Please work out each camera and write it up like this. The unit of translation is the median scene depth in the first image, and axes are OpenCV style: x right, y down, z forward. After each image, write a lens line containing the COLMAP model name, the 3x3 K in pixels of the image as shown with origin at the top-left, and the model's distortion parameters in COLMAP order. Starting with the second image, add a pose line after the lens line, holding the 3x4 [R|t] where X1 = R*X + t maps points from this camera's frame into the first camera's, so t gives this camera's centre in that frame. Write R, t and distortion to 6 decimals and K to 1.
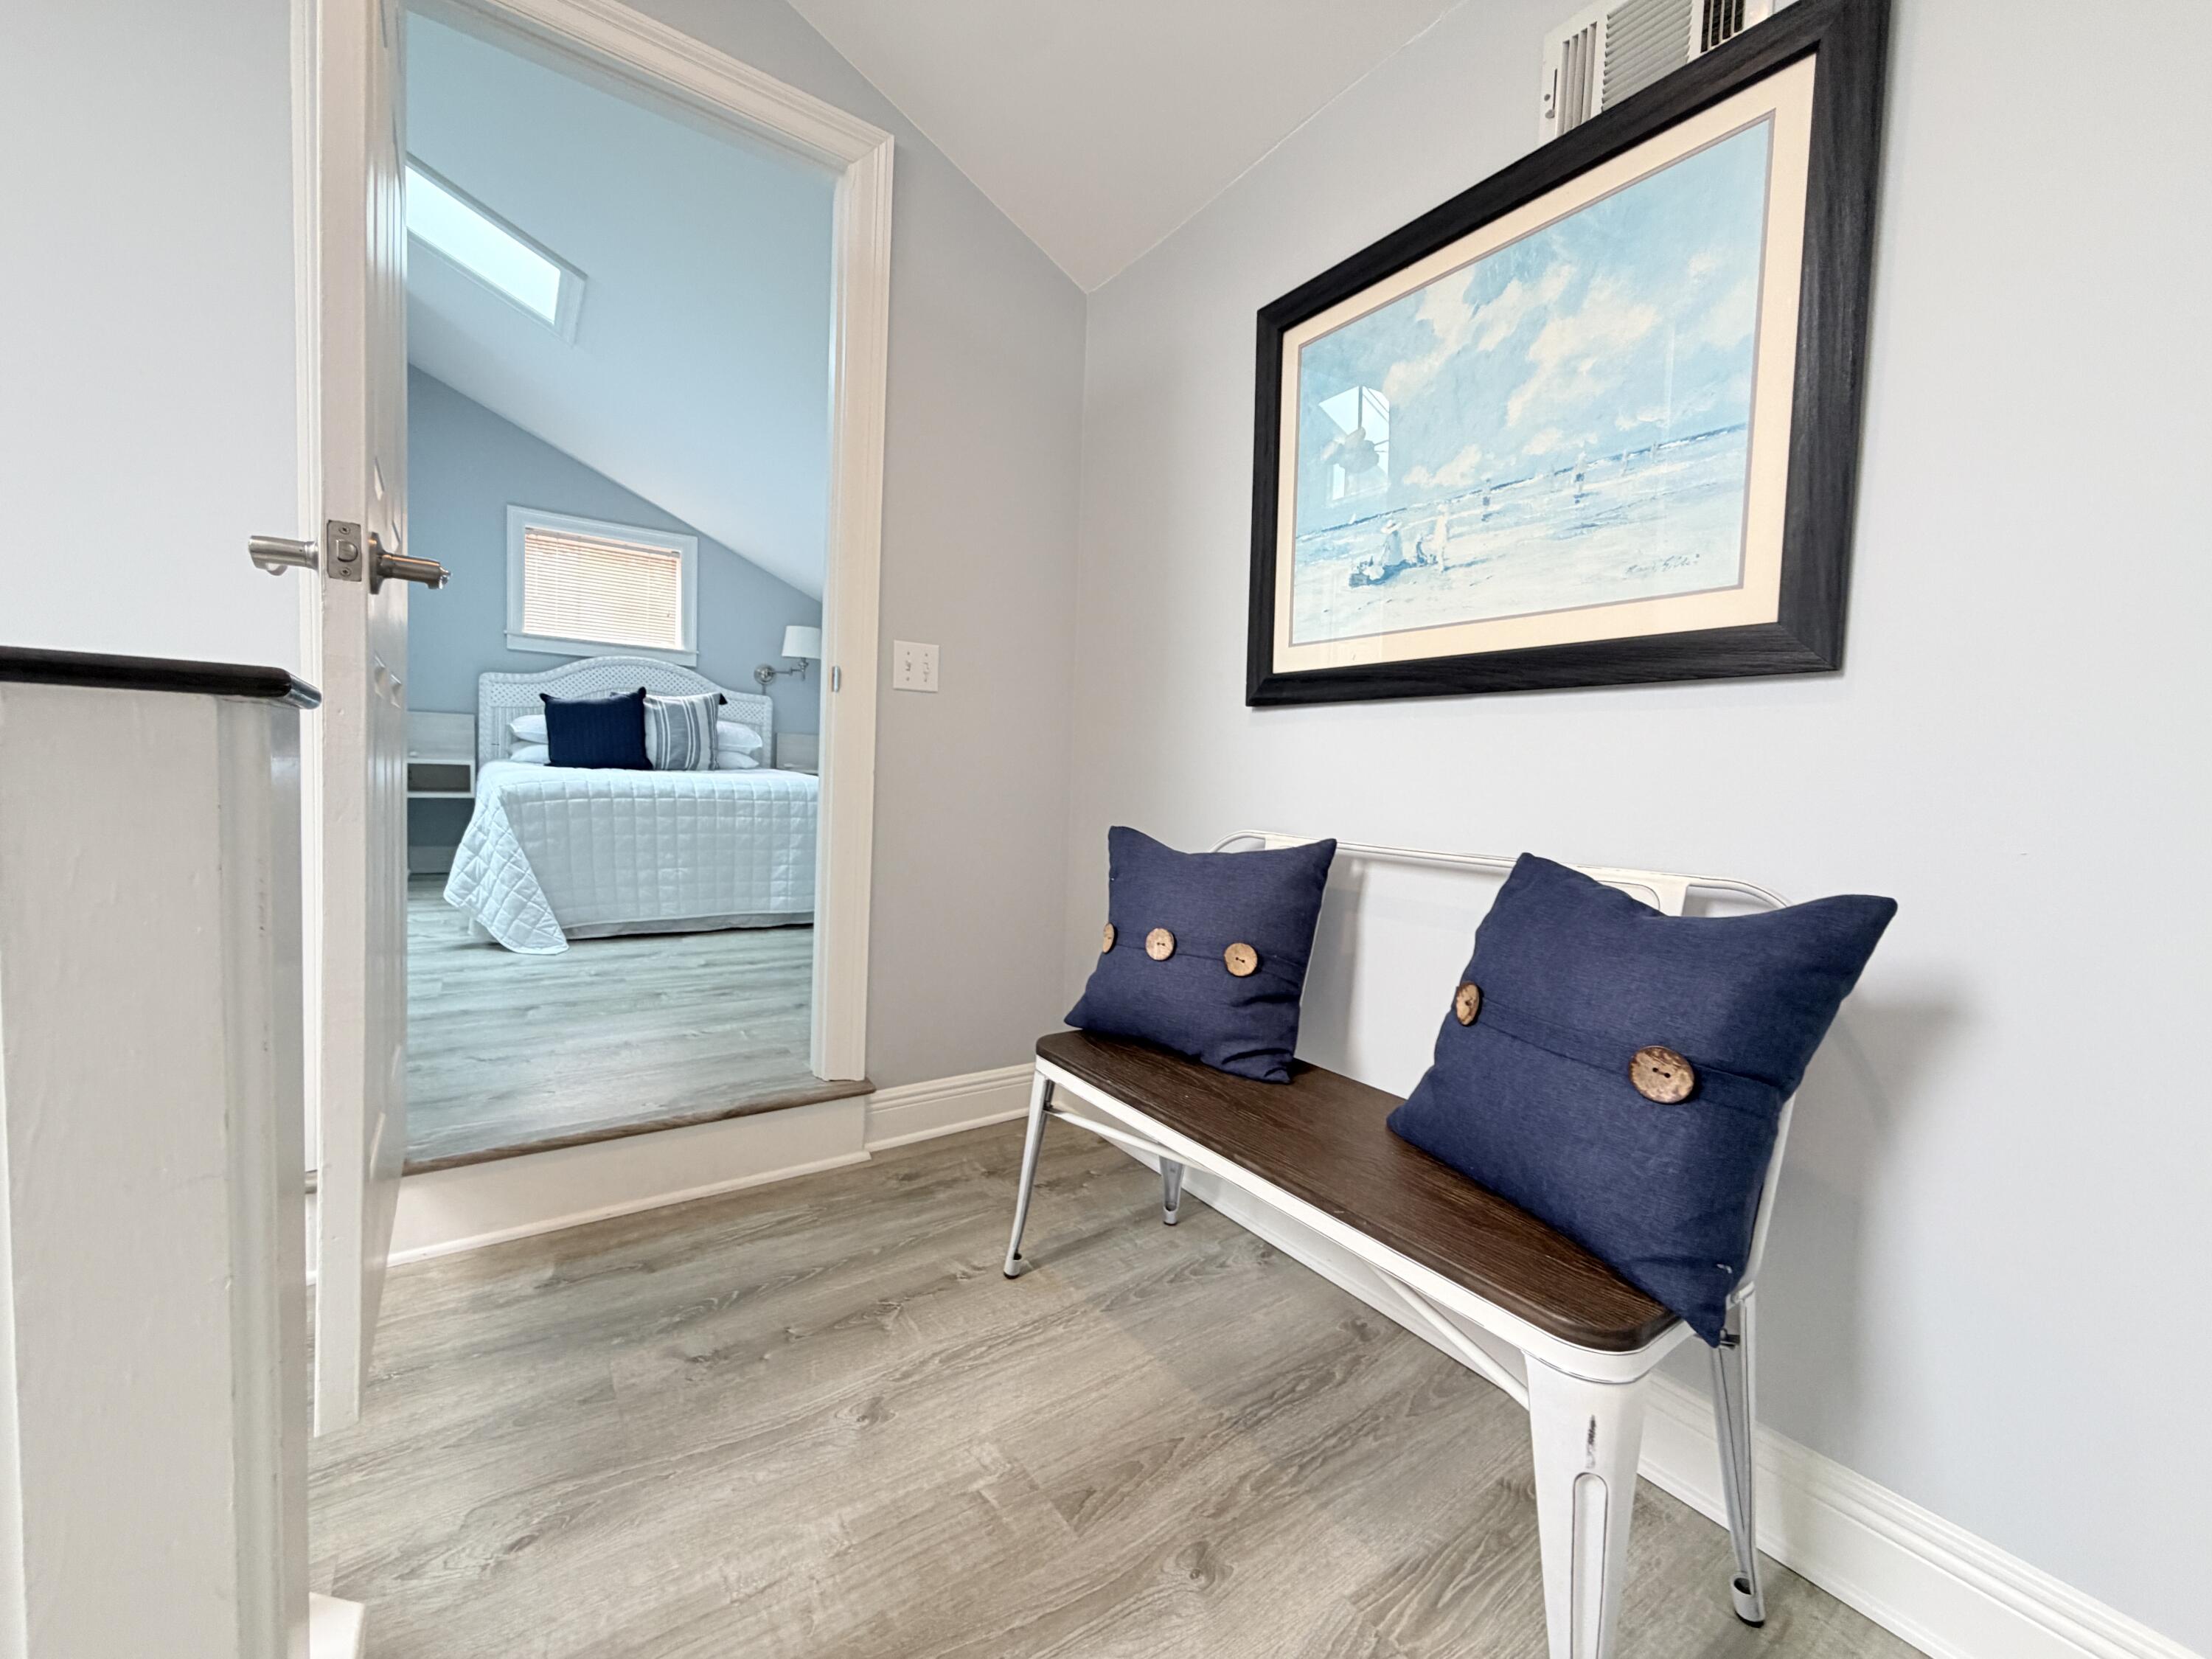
lens RADIAL K [[898.3, 0, 1106.0], [0, 898.3, 829.5], [0, 0, 1]] dist [-0.000353, 0.000078]
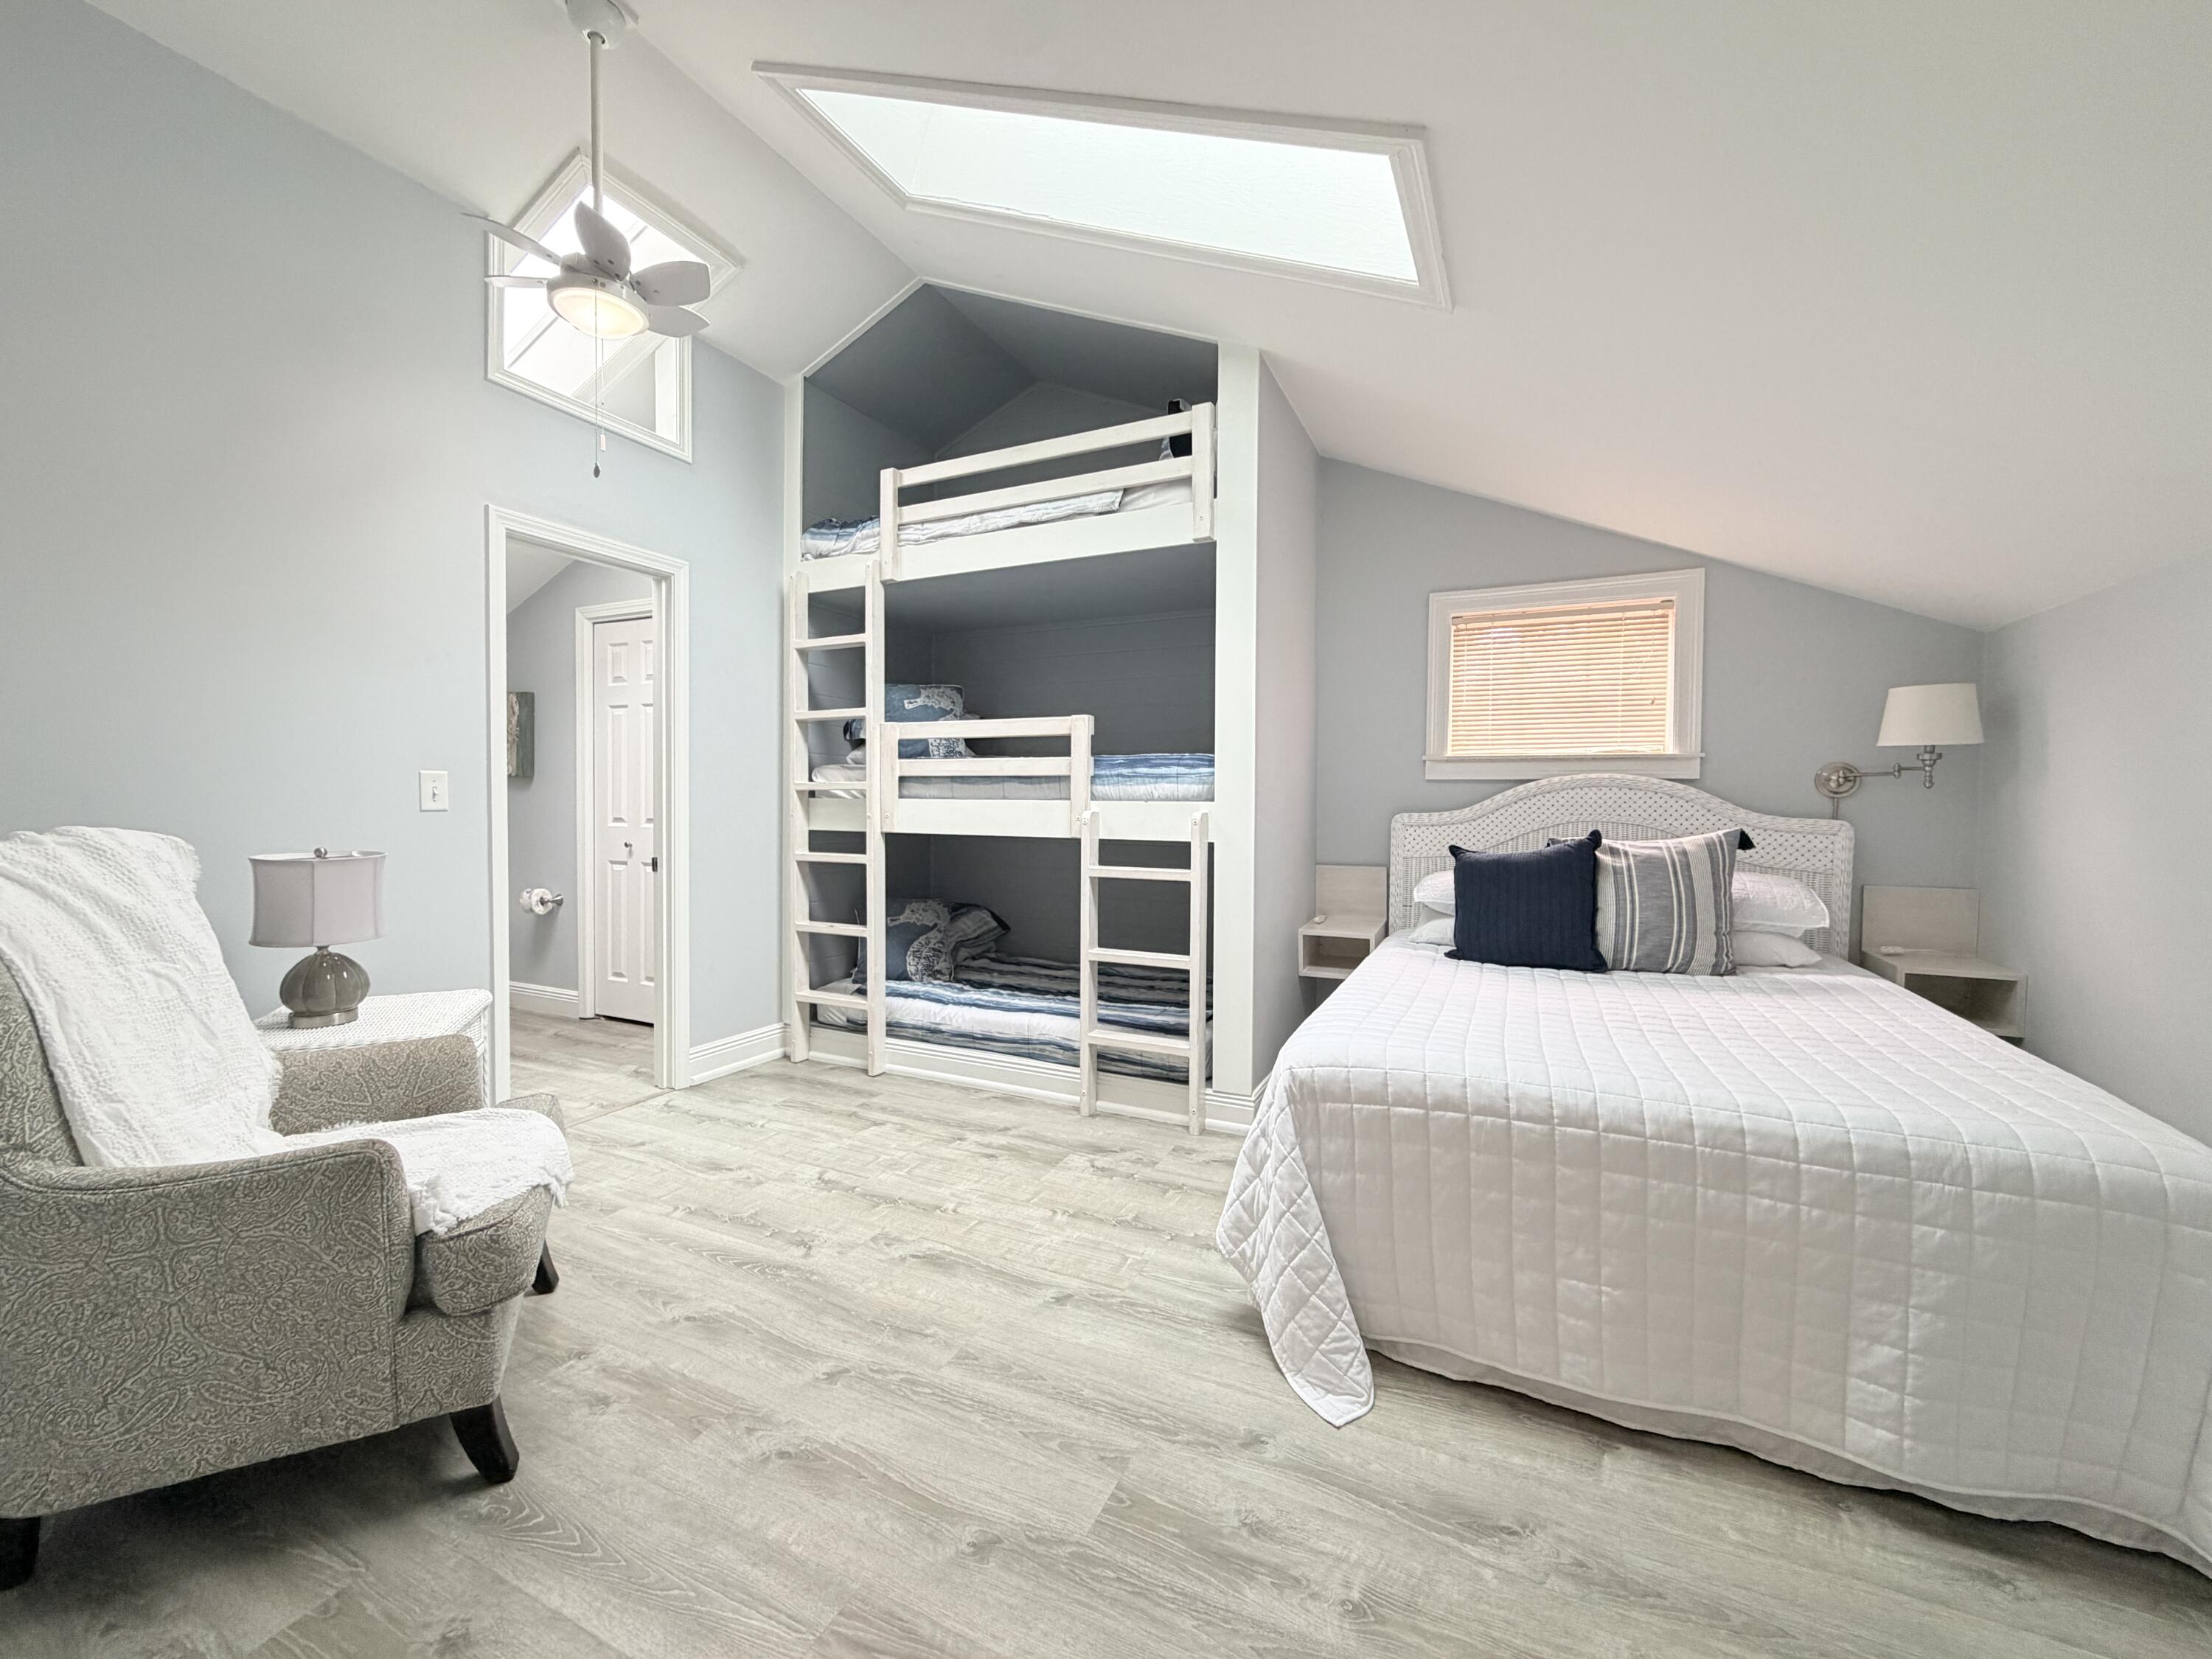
lens RADIAL K [[875.2, 0, 1106.0], [0, 875.2, 829.5], [0, 0, 1]] dist [0.000363, -0.000169]
pose [[0.489432, -0.012406, -0.871953, -0.157013], [-0.041623, 0.998427, -0.037569, -0.123665], [0.871048, 0.054680, 0.488146, 0.416030]]
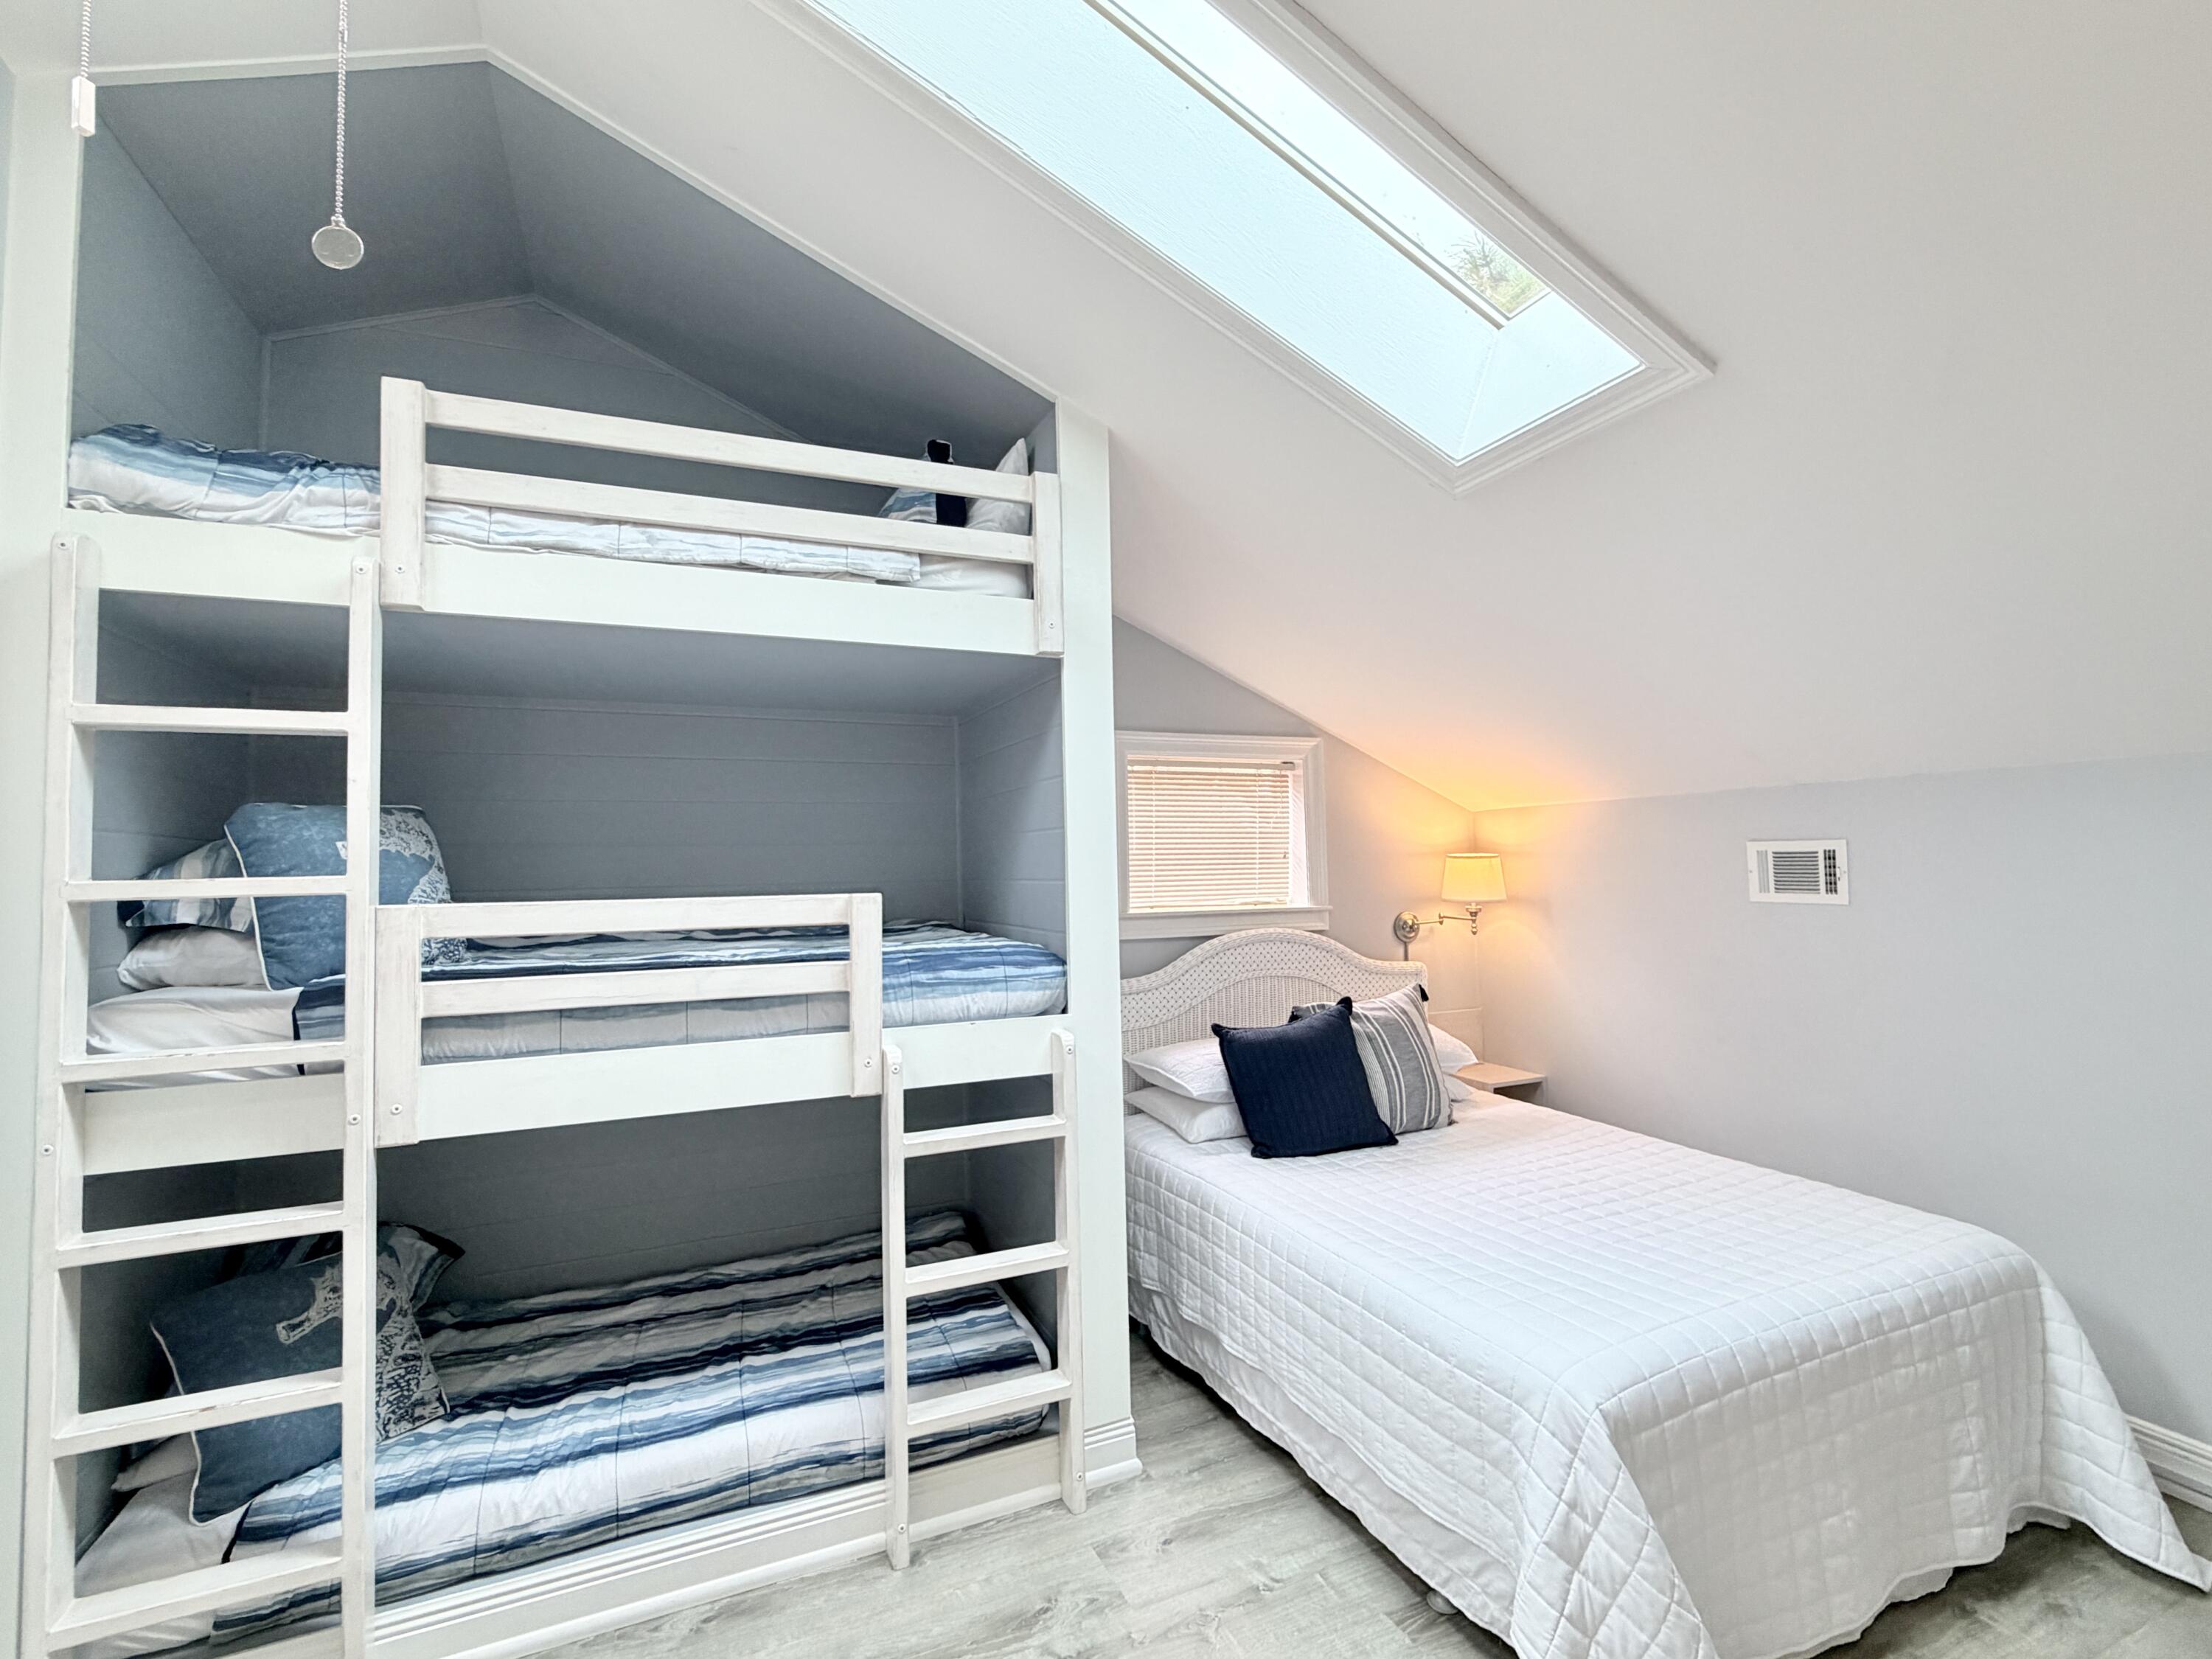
lens RADIAL K [[986.2, 0, 1063.2], [0, 986.2, 821.1], [0, 0, 1]] dist [0.000465, -0.000865]
pose [[0.976938, -0.073572, -0.200449, -0.568364], [0.050399, 0.991691, -0.118355, -0.210938], [0.207492, 0.105523, 0.972529, 0.281131]]
